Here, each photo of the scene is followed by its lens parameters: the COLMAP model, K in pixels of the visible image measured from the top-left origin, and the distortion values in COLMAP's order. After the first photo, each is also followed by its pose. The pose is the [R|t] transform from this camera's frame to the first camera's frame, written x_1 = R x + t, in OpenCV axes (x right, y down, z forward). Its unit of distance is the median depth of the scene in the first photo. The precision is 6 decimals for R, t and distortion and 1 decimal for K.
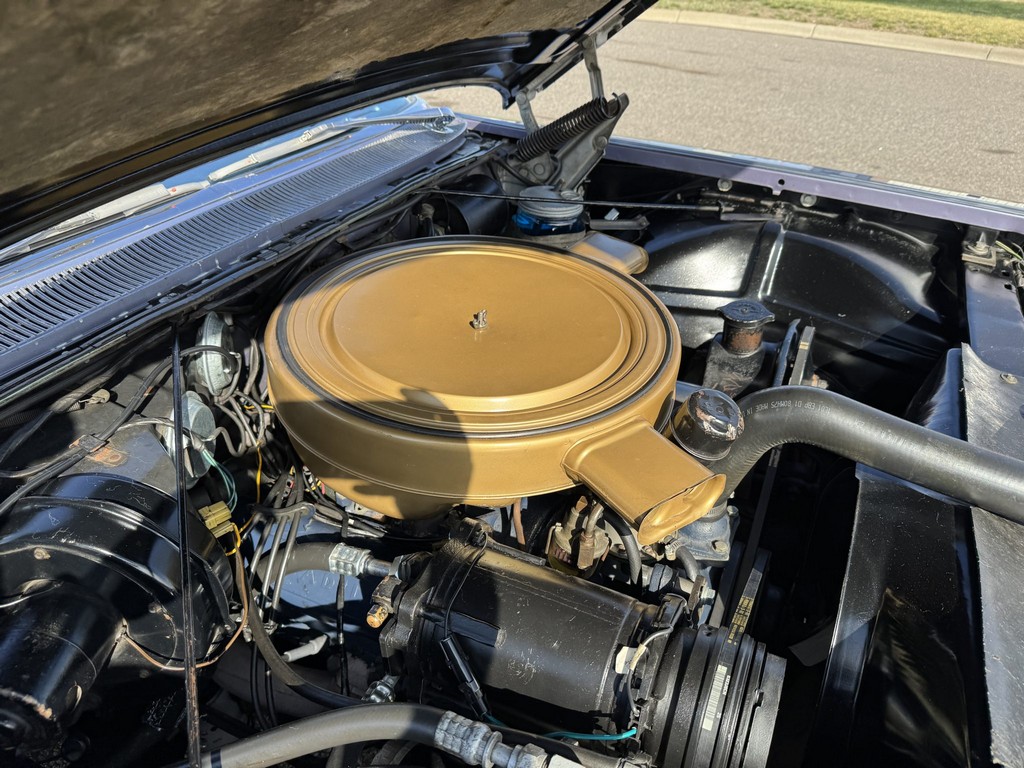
lens RADIAL K [[718.9, 0, 524.9], [0, 718.9, 378.7], [0, 0, 1]] dist [0.016996, -0.033897]
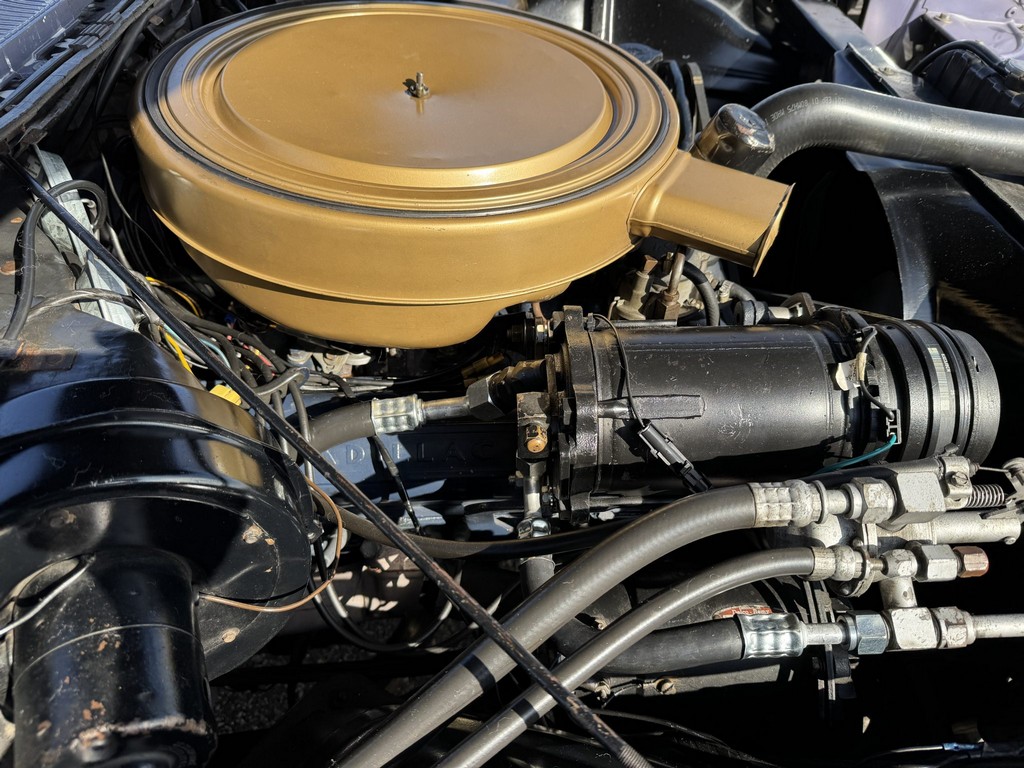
lens RADIAL K [[718.9, 0, 524.9], [0, 718.9, 378.7], [0, 0, 1]] dist [0.016996, -0.033897]
pose [[0.888295, -0.304226, 0.344061, -0.388864], [0.227640, 0.942296, 0.245477, 0.058849], [-0.398888, -0.139734, 0.906291, 0.249756]]
